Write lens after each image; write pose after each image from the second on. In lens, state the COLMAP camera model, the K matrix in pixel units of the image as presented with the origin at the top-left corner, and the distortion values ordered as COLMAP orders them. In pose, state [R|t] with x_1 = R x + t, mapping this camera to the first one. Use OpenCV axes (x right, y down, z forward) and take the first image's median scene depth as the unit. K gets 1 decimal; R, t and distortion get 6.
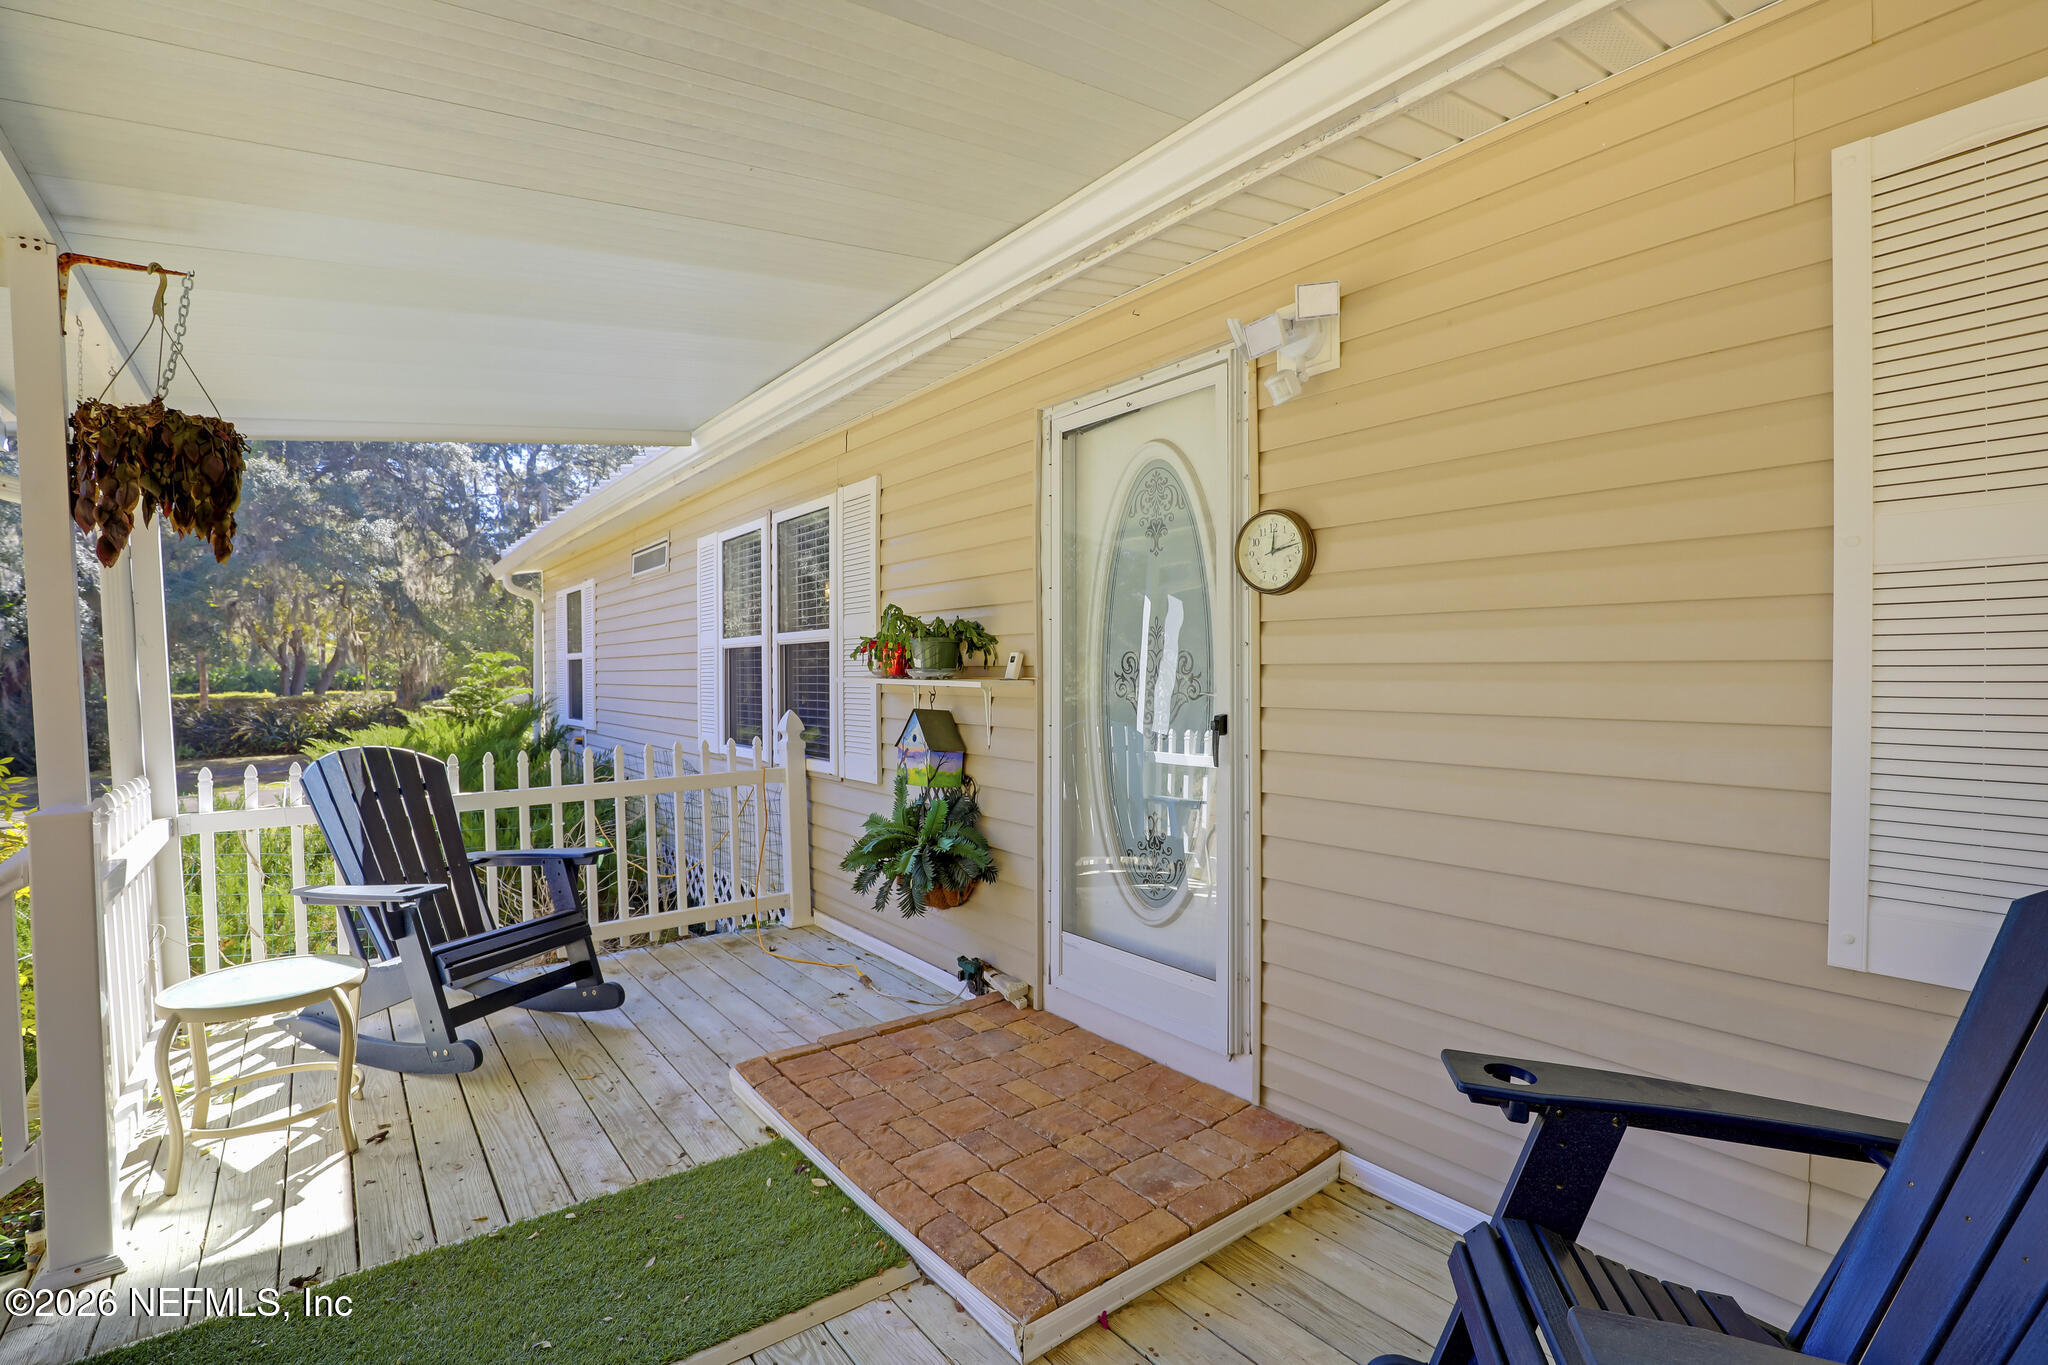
lens RADIAL K [[932.8, 0, 1028.7], [0, 932.8, 680.4], [0, 0, 1]] dist [-0.049827, 0.013371]
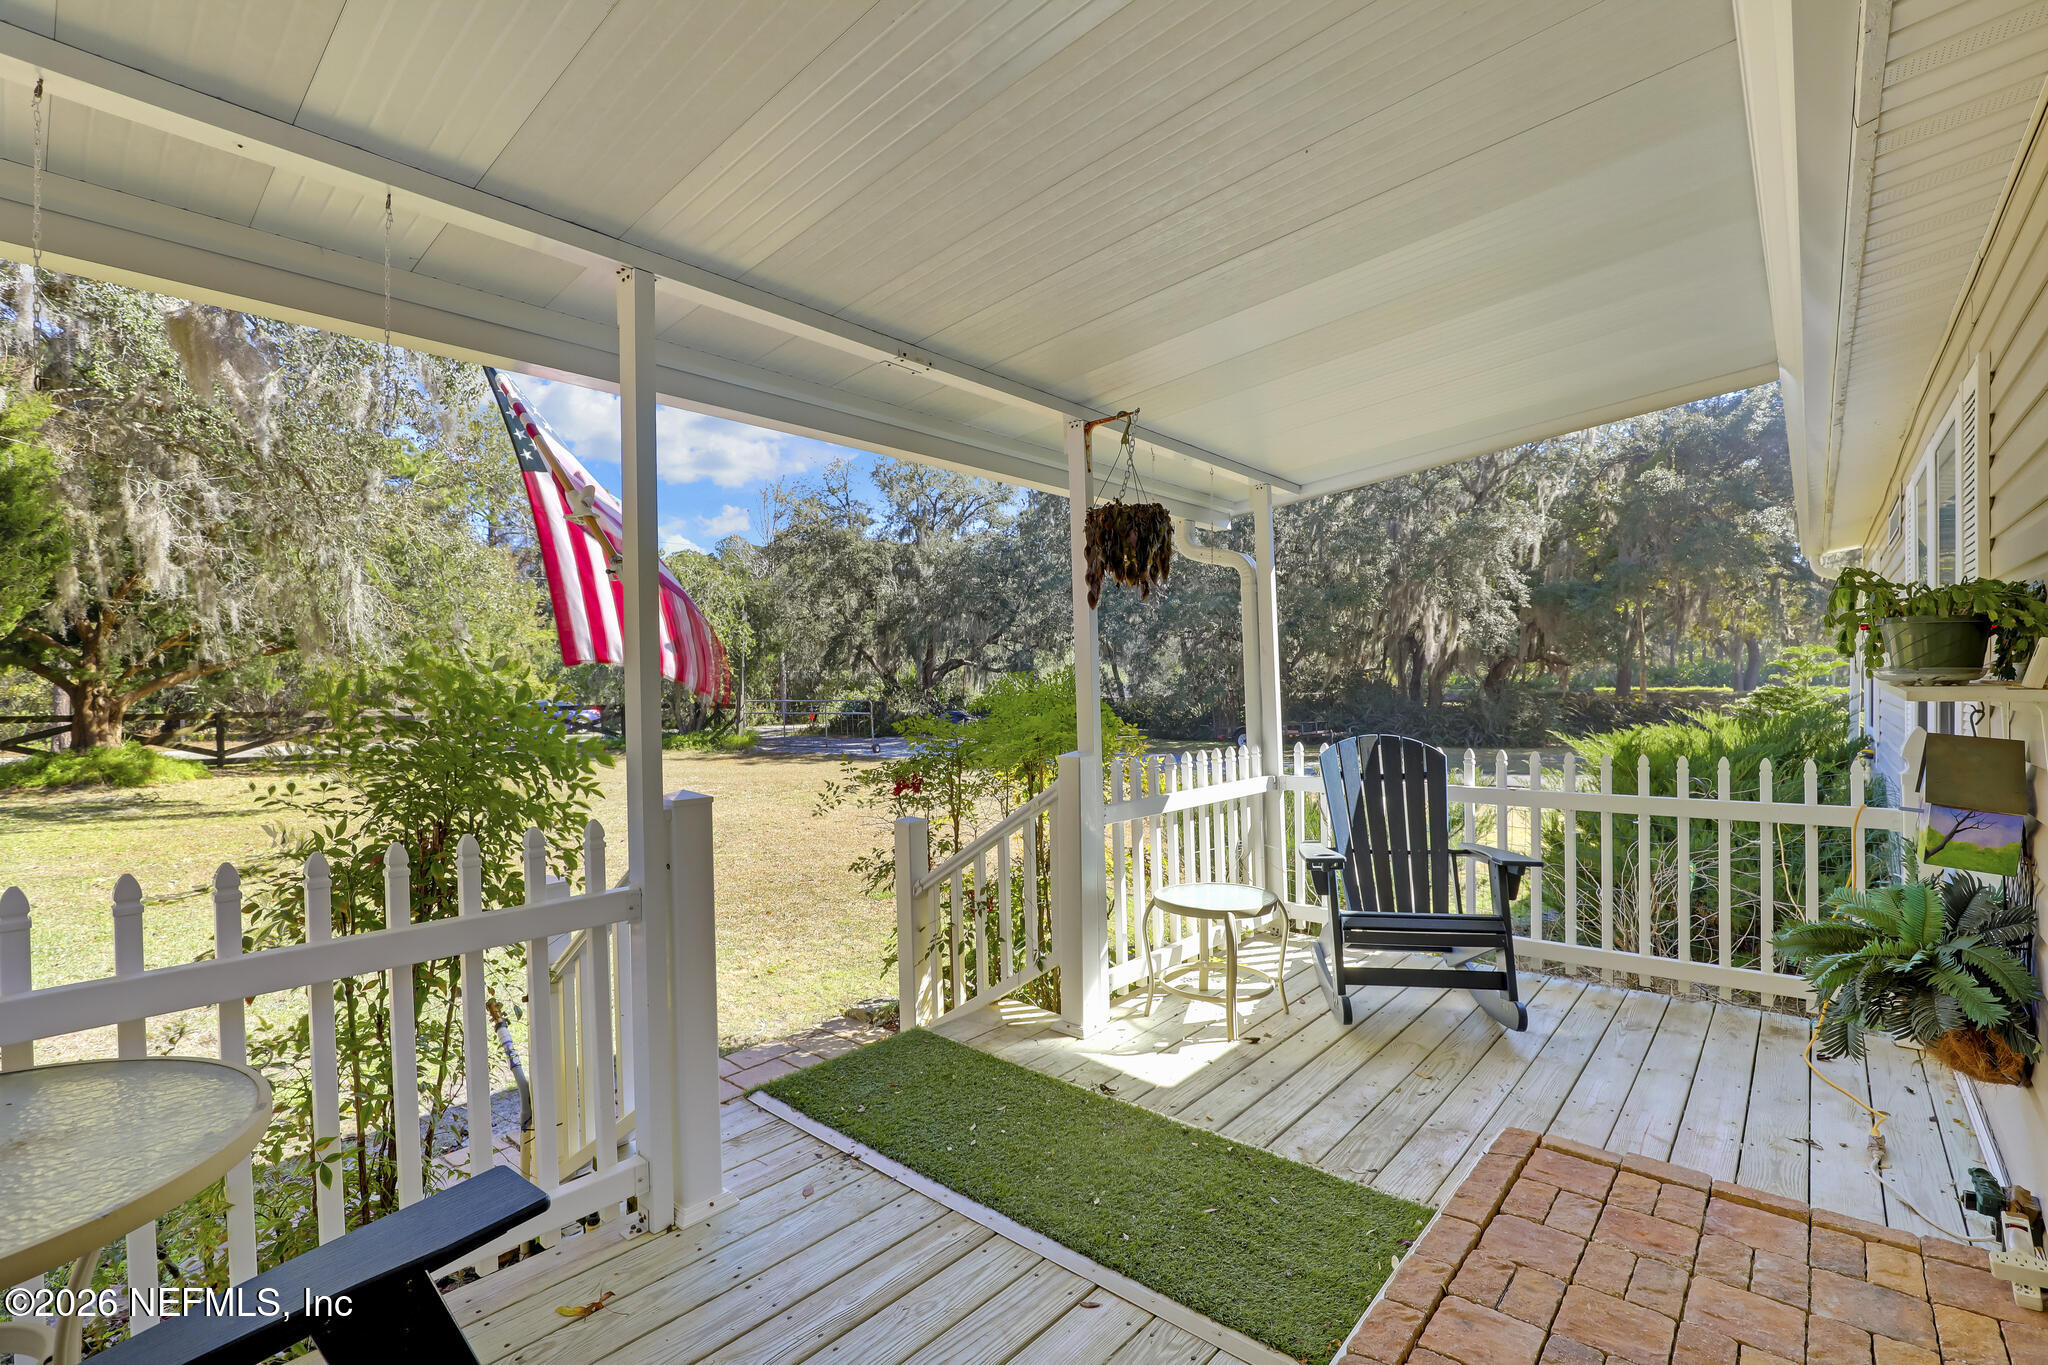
lens RADIAL K [[932.8, 0, 1028.7], [0, 932.8, 680.4], [0, 0, 1]] dist [-0.049827, 0.013371]
pose [[0.195460, 0.010216, -0.980659, 0.388680], [-0.004691, 0.999944, 0.009482, -0.007918], [0.980701, 0.002747, 0.195497, 0.350193]]
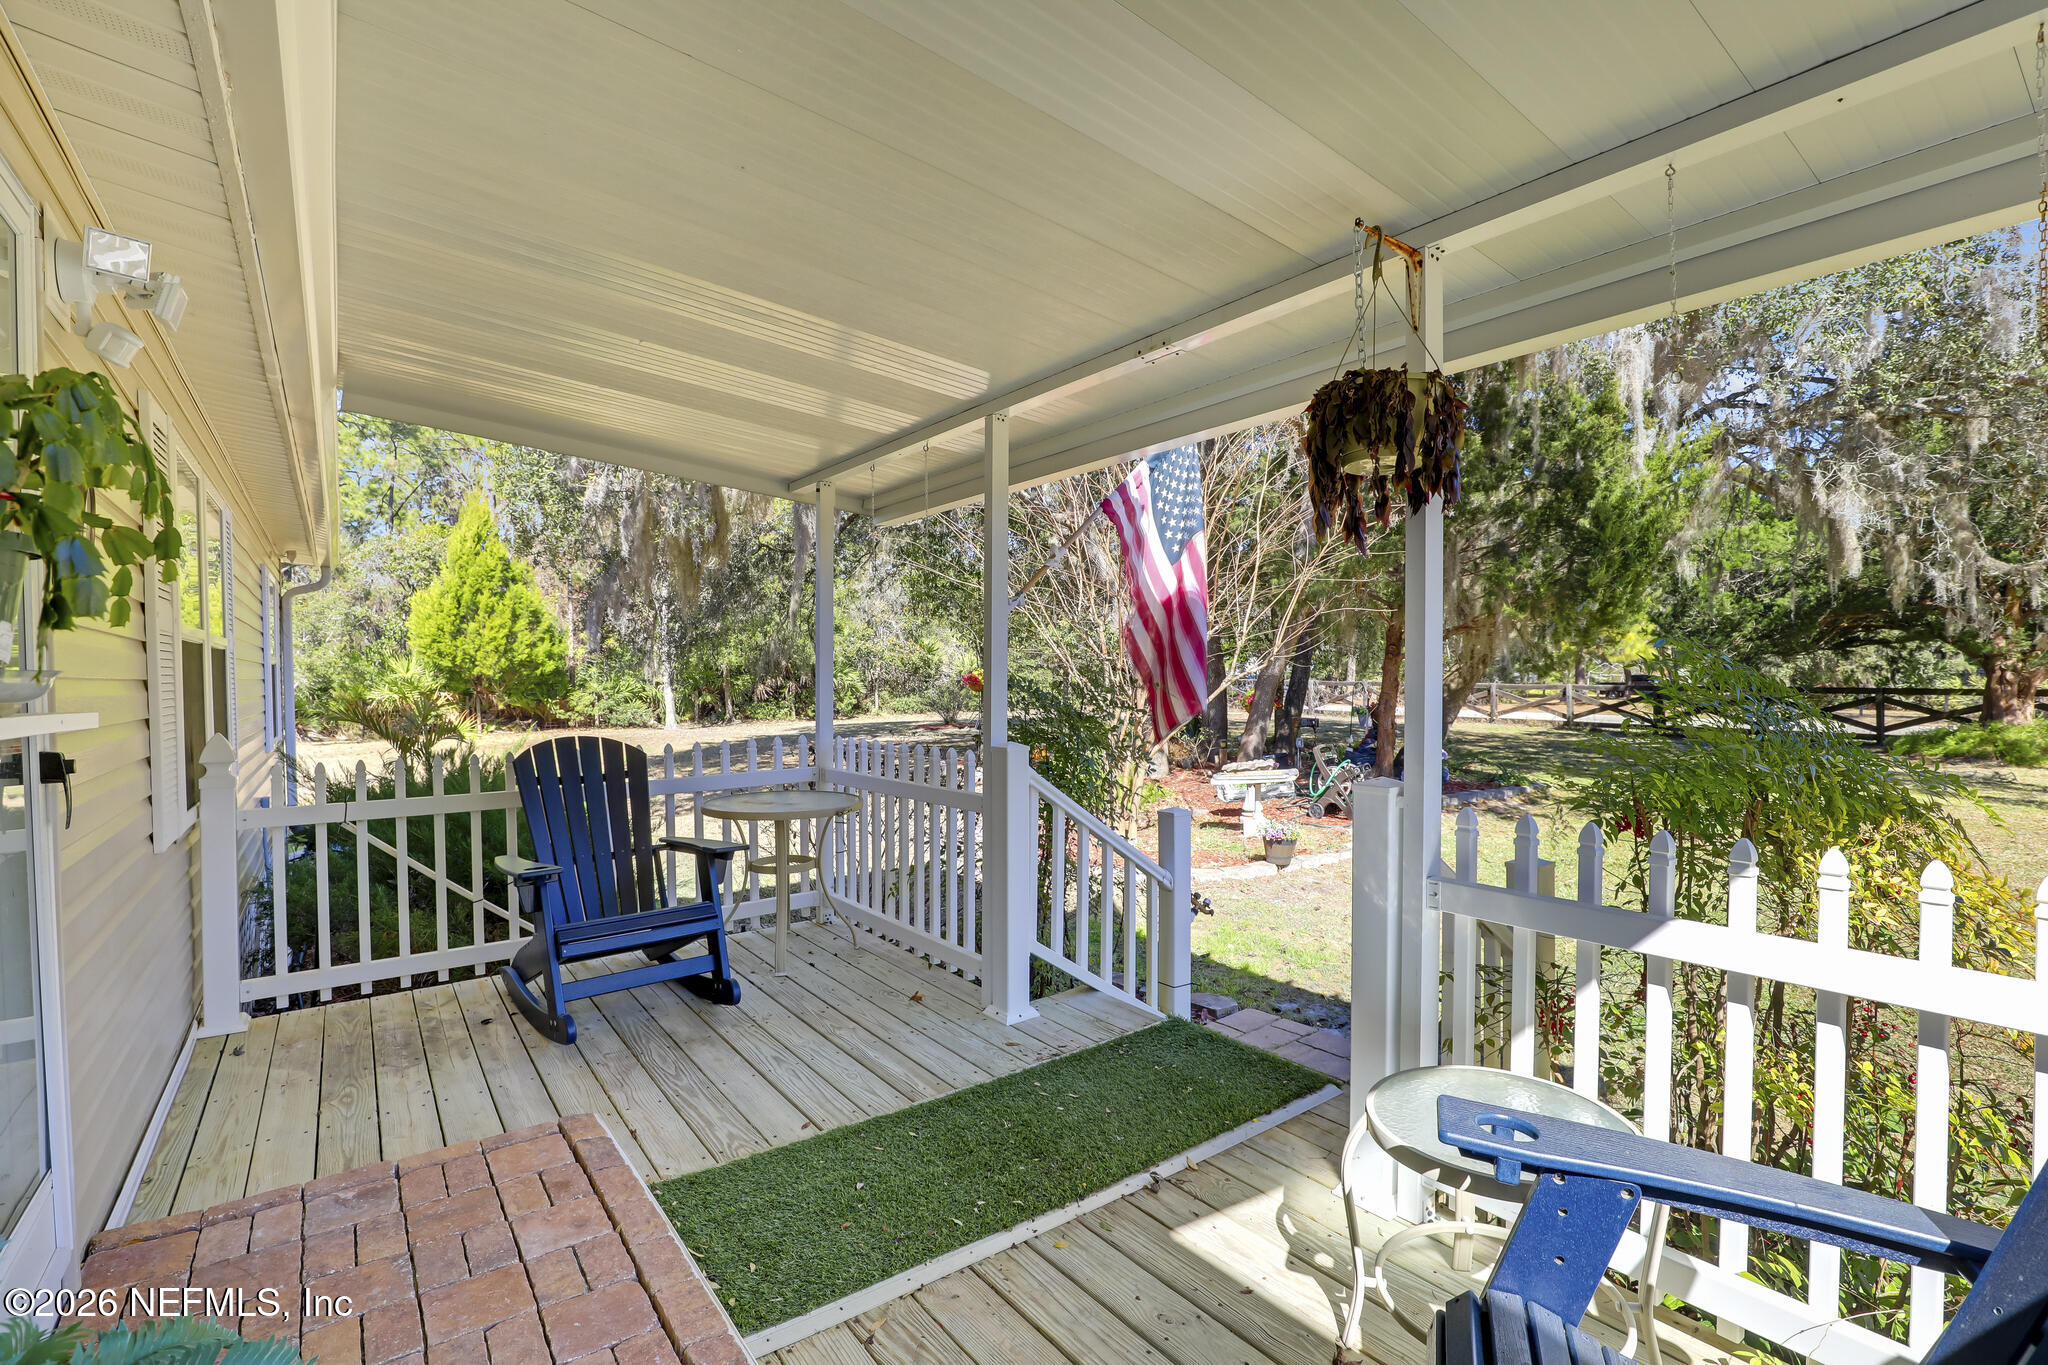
lens RADIAL K [[932.8, 0, 1028.7], [0, 932.8, 680.4], [0, 0, 1]] dist [-0.049827, 0.013371]
pose [[-0.999565, 0.021521, 0.020171, -0.431969], [0.021940, 0.999542, 0.020833, -0.010775], [-0.019714, 0.021267, -0.999579, 1.351034]]
